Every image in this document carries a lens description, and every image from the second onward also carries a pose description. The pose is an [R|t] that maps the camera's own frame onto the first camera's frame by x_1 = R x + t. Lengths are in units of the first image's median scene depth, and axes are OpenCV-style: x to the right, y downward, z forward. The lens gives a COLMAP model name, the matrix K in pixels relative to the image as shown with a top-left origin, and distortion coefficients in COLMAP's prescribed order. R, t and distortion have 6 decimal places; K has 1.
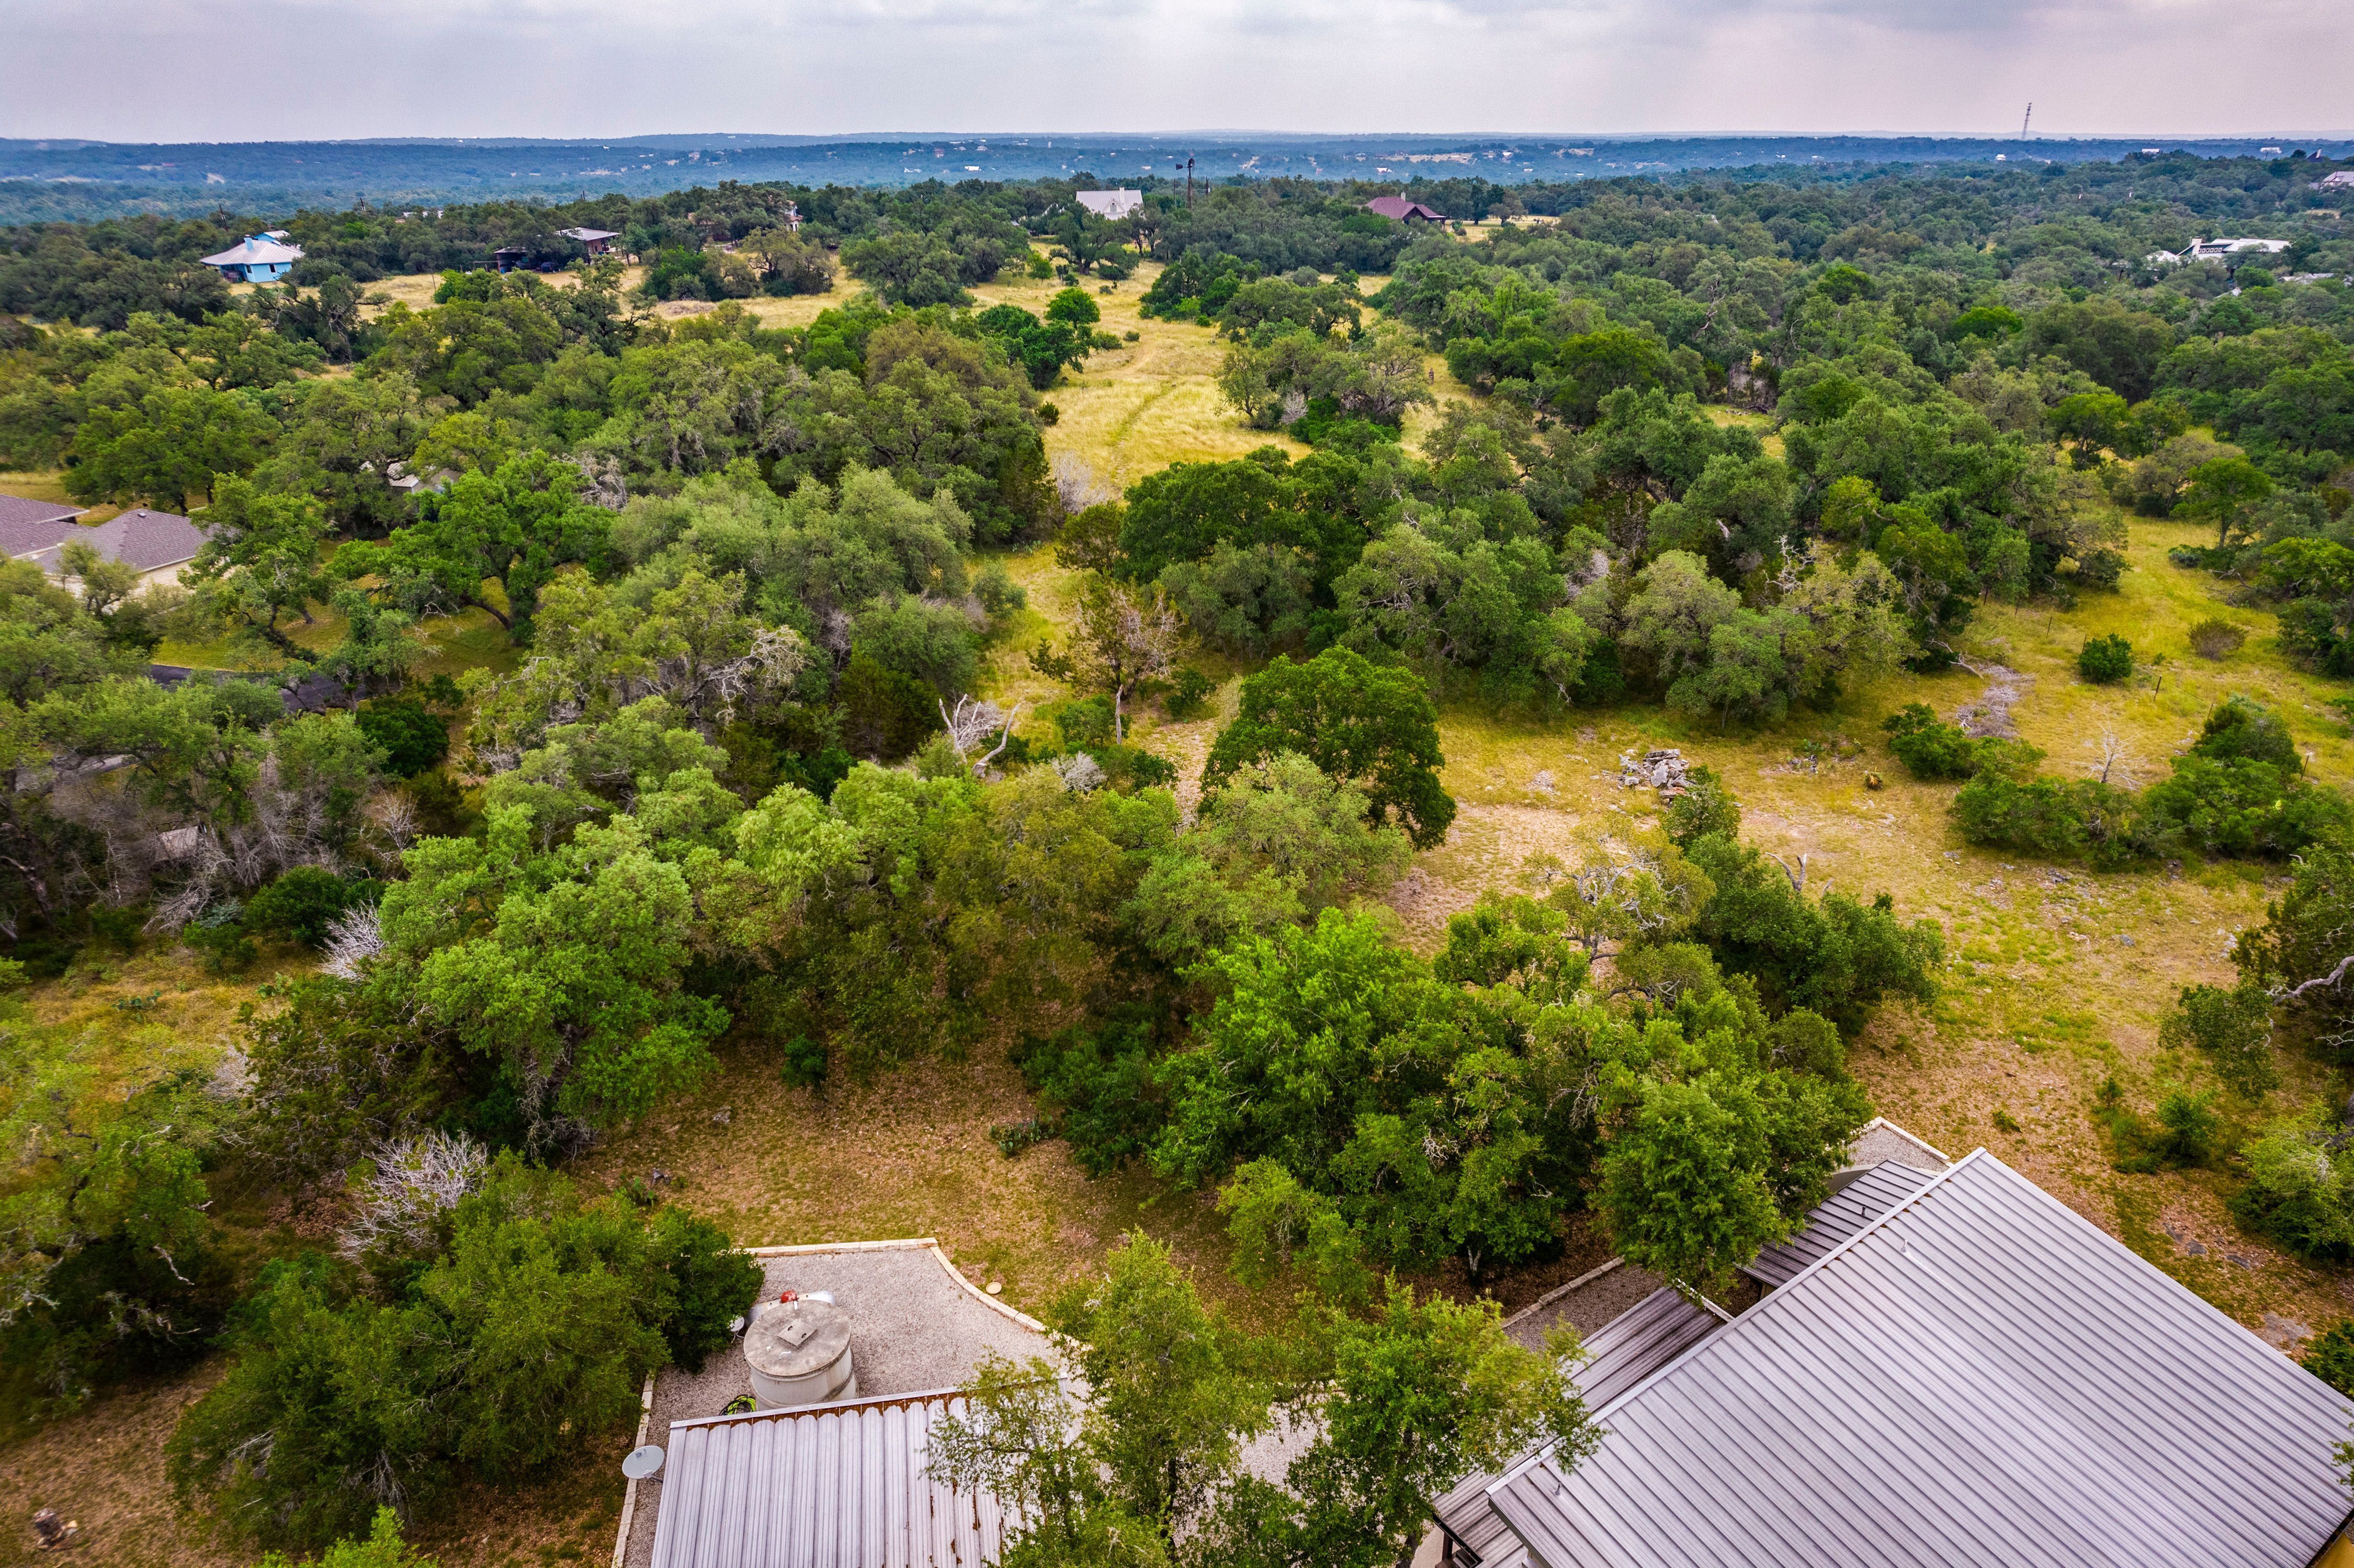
lens RADIAL K [[1515.5, 0, 1183.0], [0, 1515.5, 781.7], [0, 0, 1]] dist [-0.080116, 0.070095]
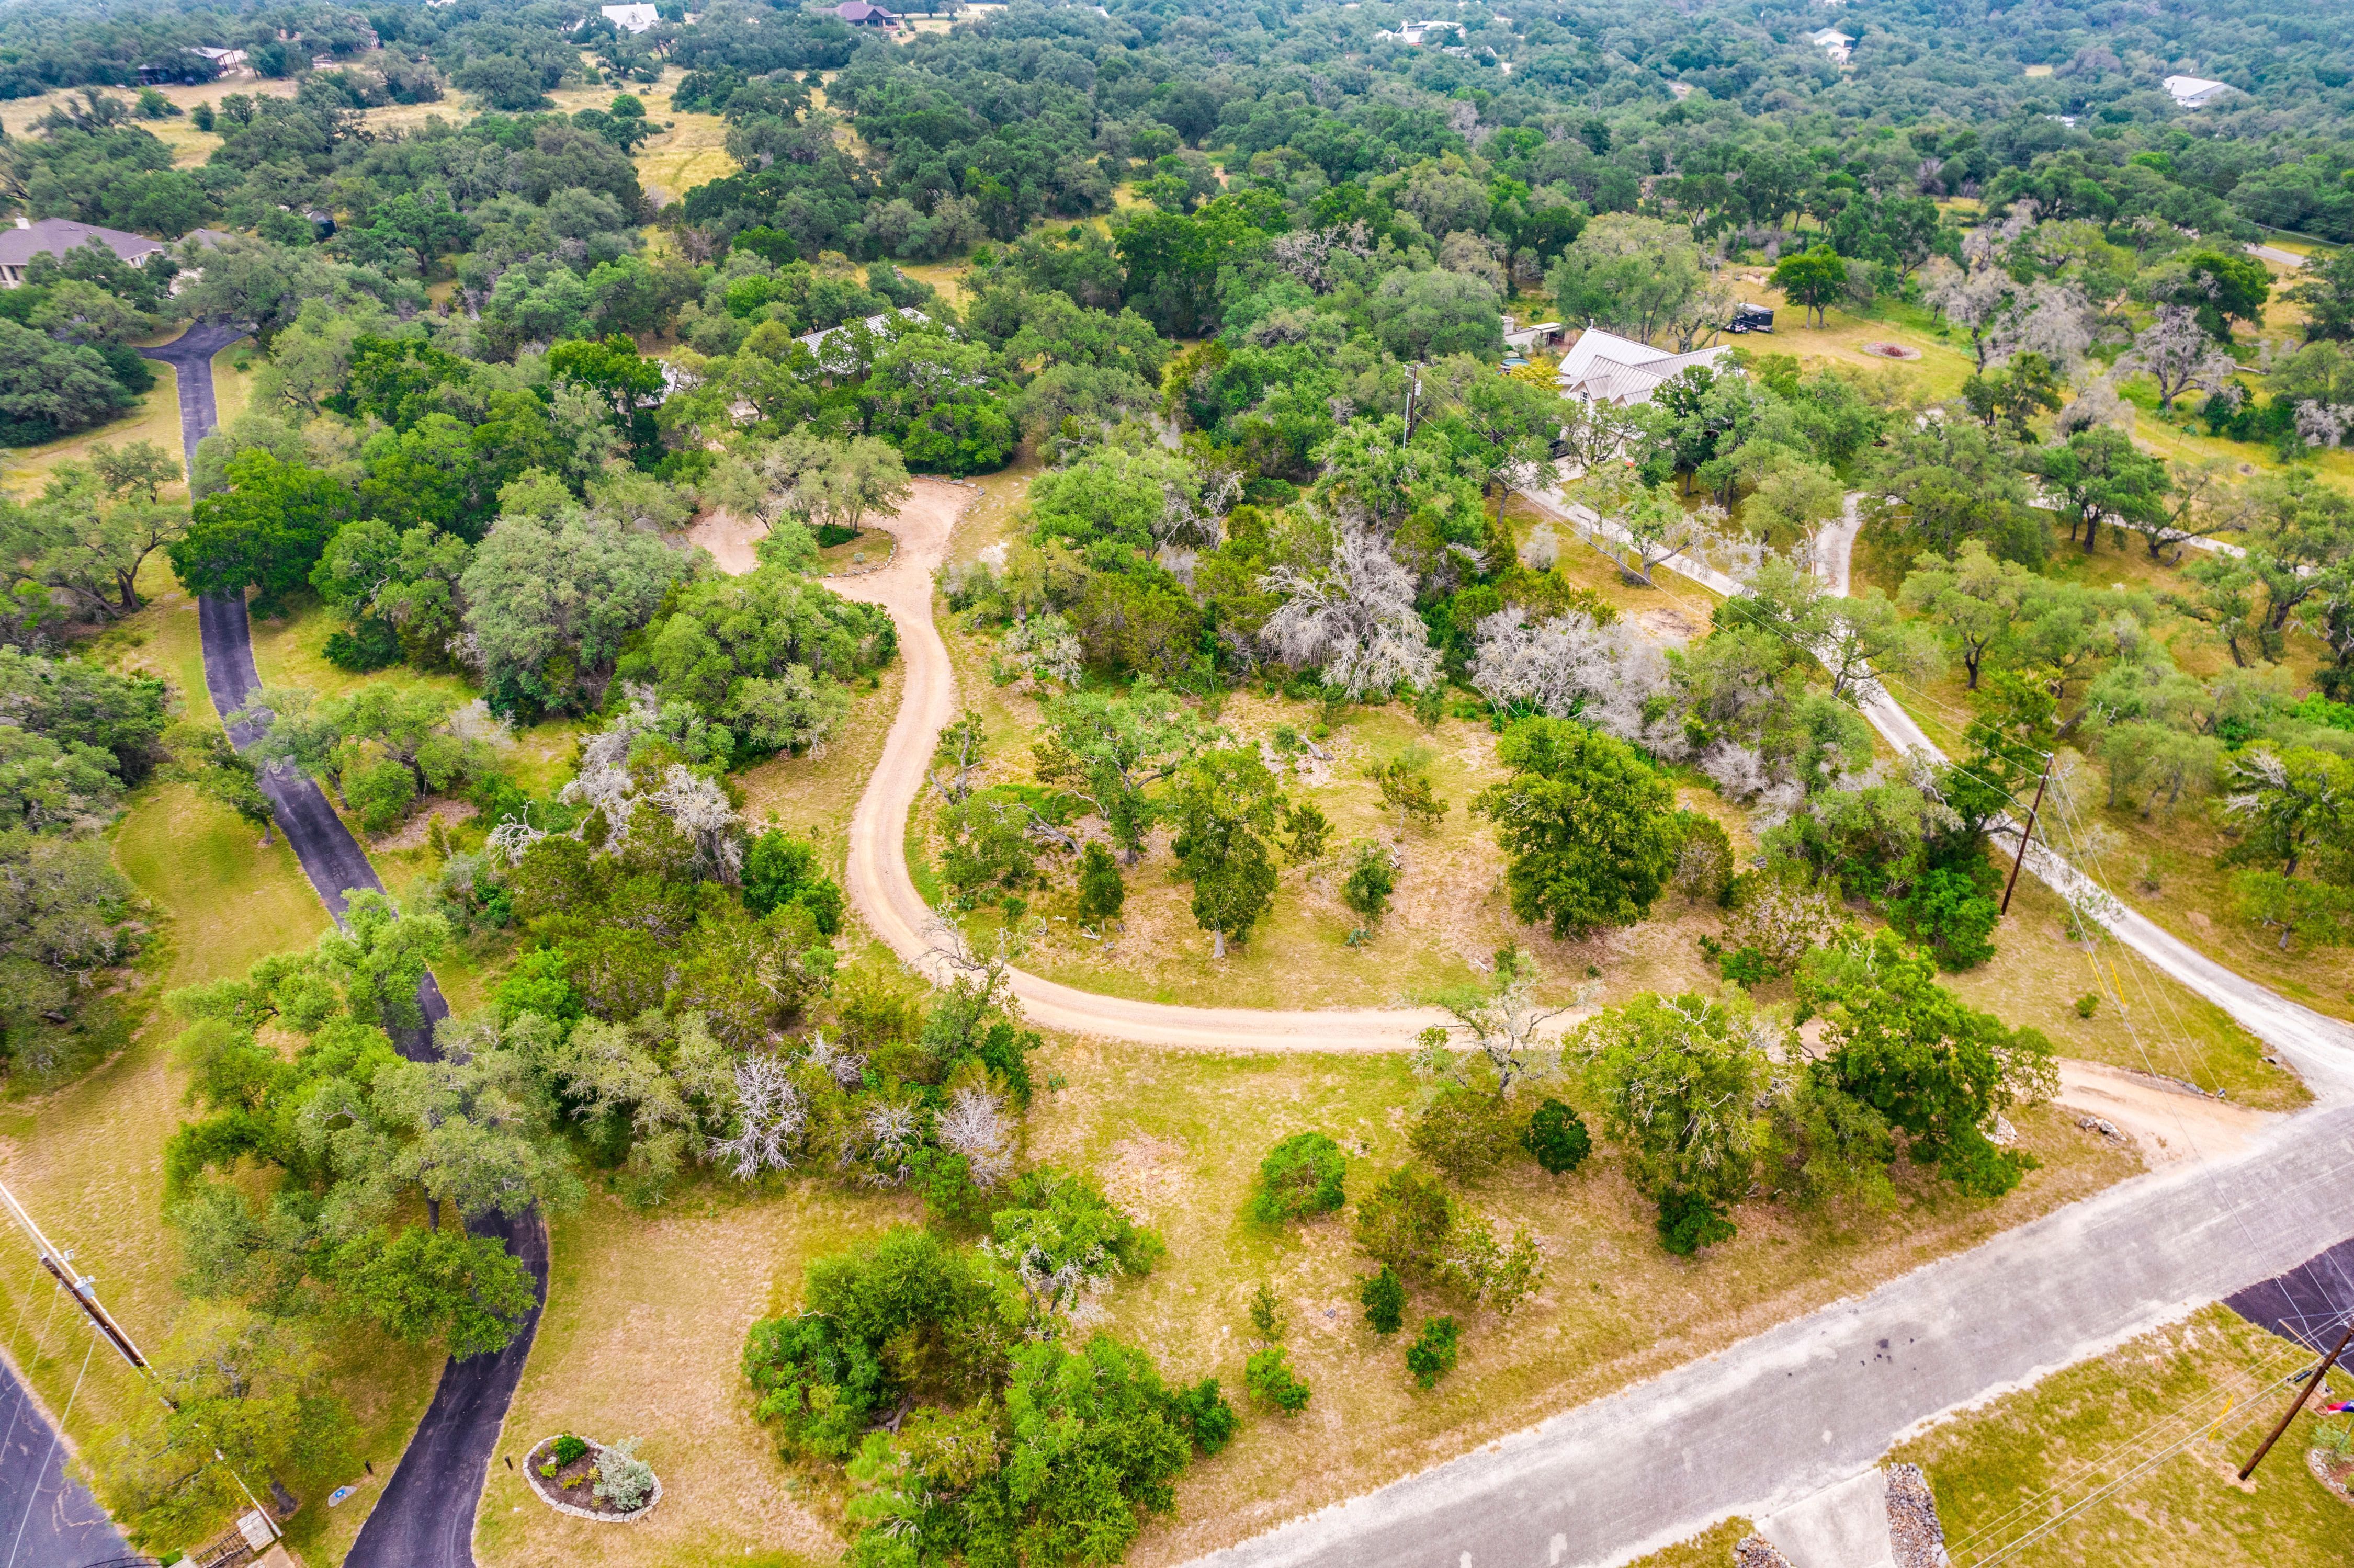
lens RADIAL K [[1515.5, 0, 1186.2], [0, 1515.5, 790.2], [0, 0, 1]] dist [-0.080116, 0.070095]
pose [[0.959632, -0.144598, 0.241243, 0.022018], [0.109083, 0.981931, 0.154639, 0.507053], [-0.259245, -0.122081, 0.958065, -1.756747]]
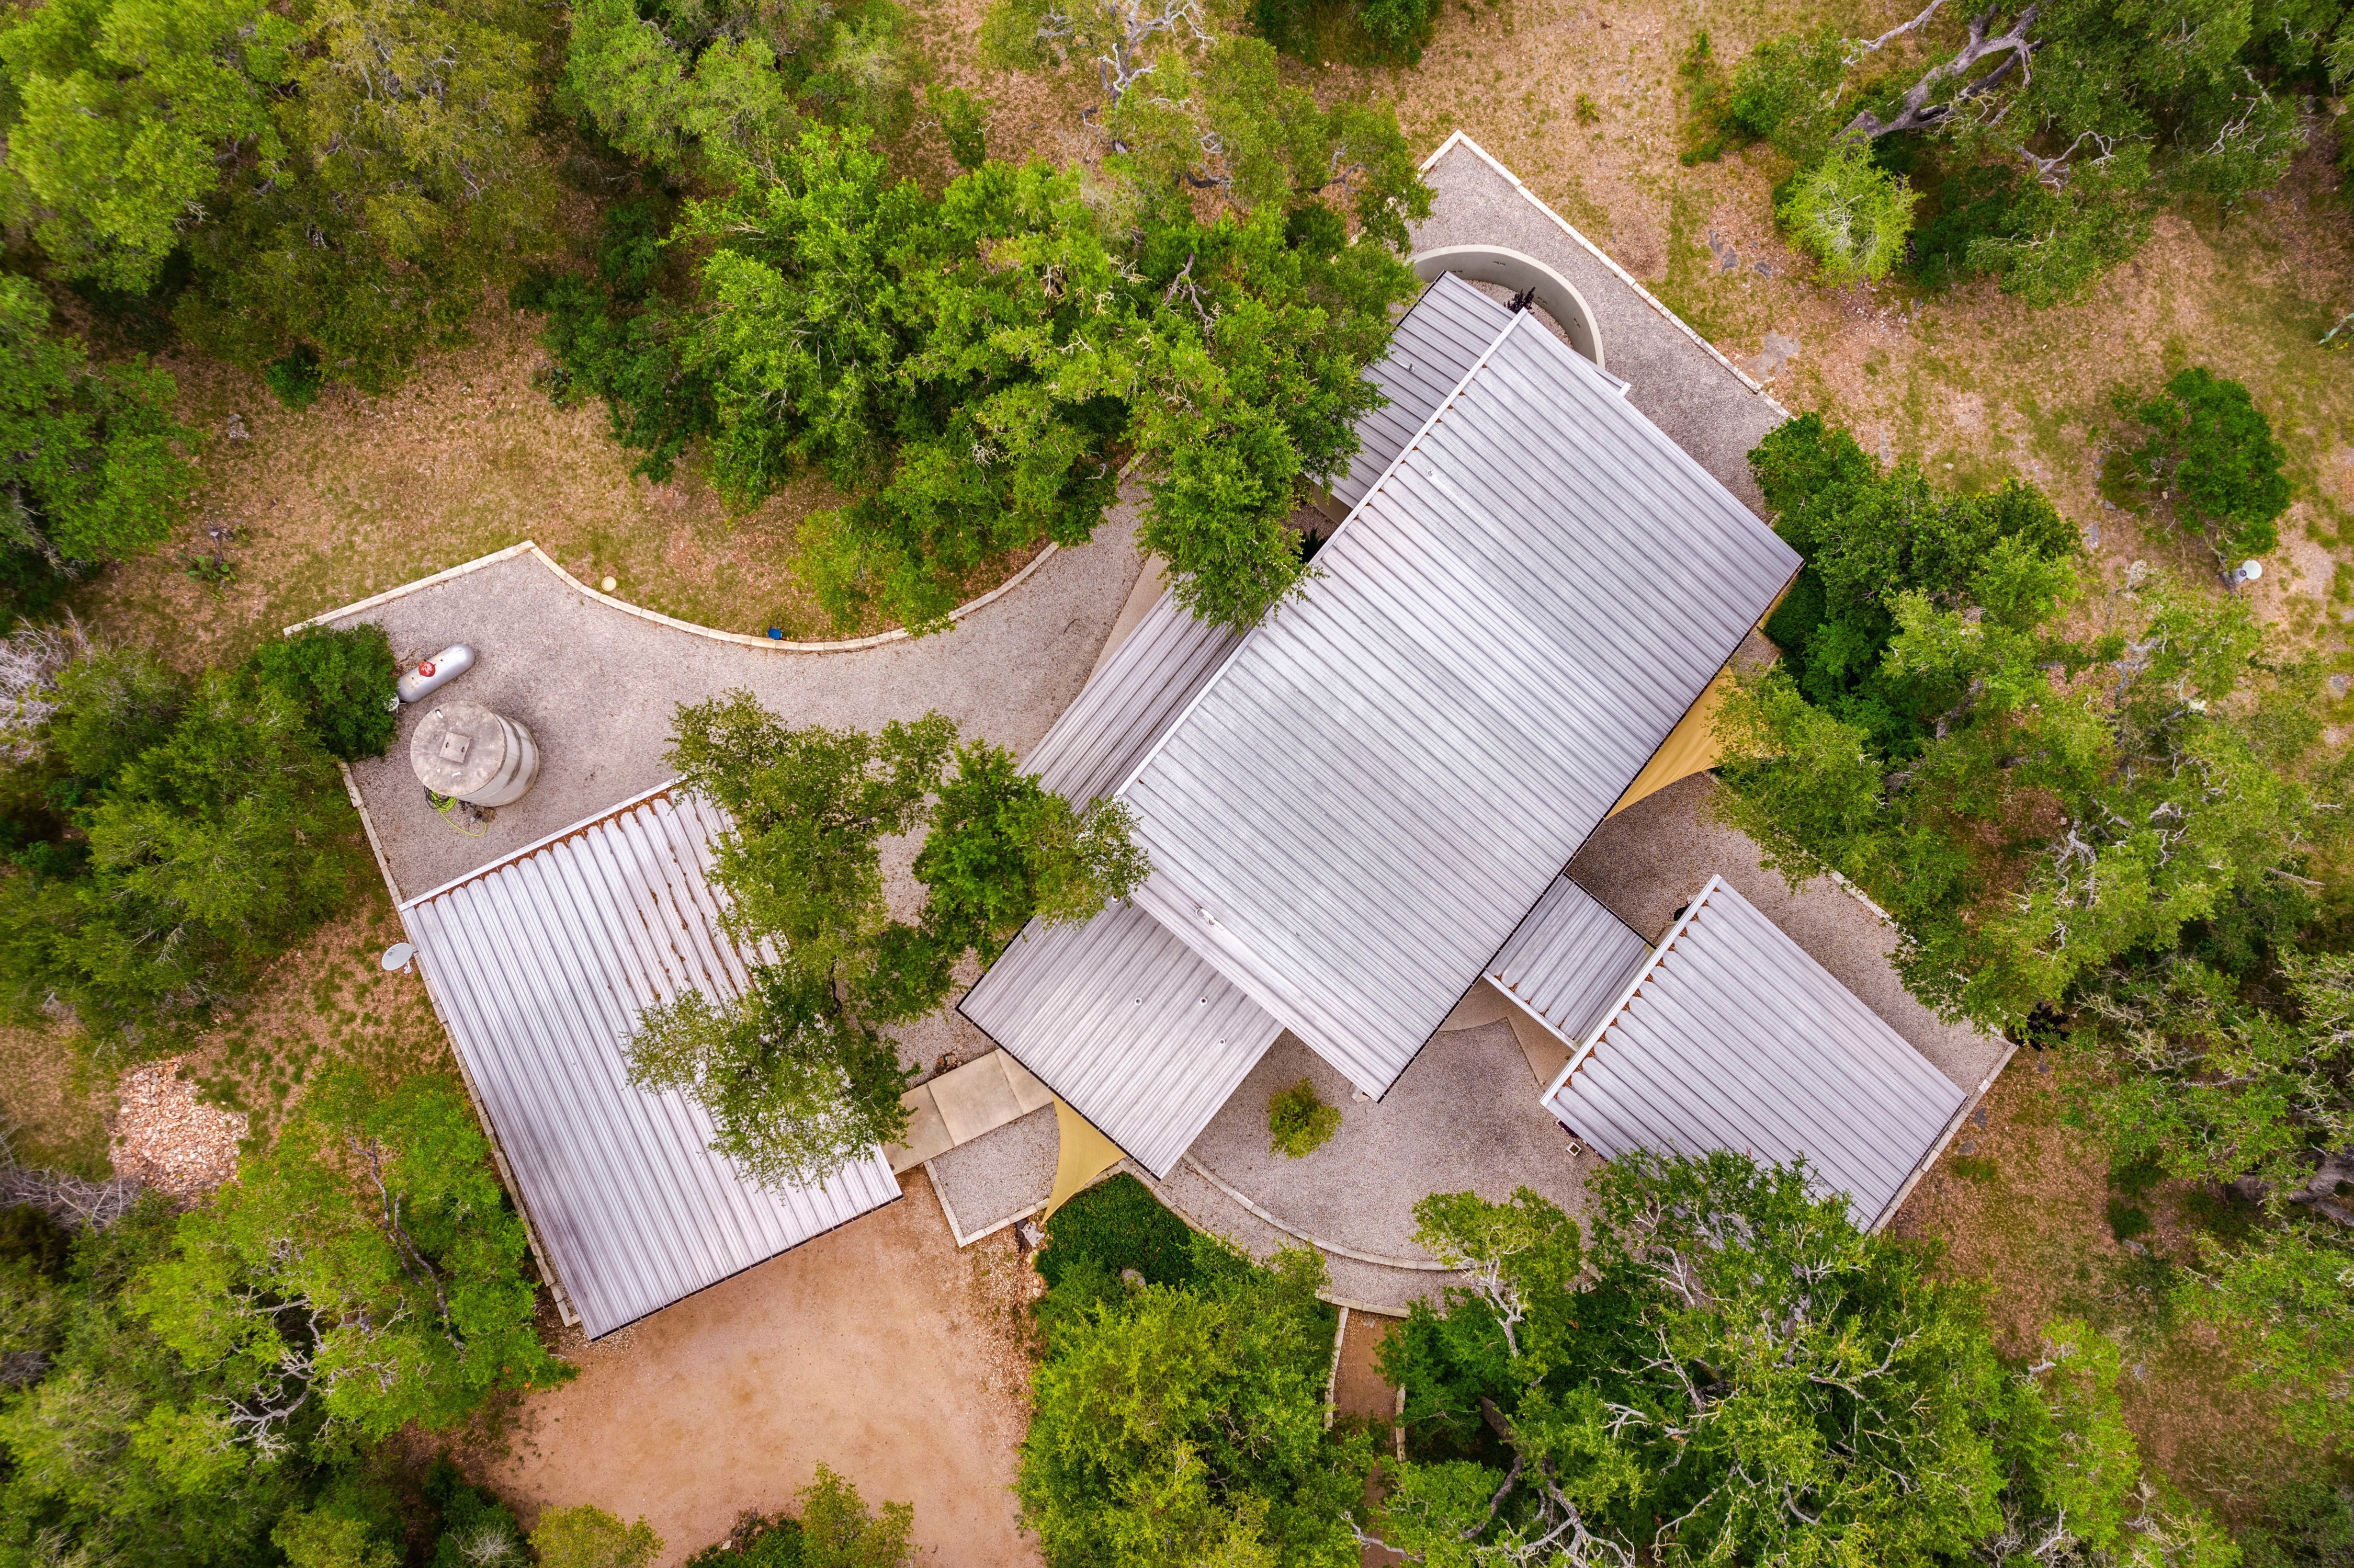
lens RADIAL K [[1515.5, 0, 1182.0], [0, 1515.5, 786.2], [0, 0, 1]] dist [-0.080116, 0.070095]
pose [[0.964030, -0.263596, 0.034113, 0.097551], [0.109777, 0.511750, 0.852092, -0.228504], [-0.242065, -0.817698, 0.522279, 0.132839]]
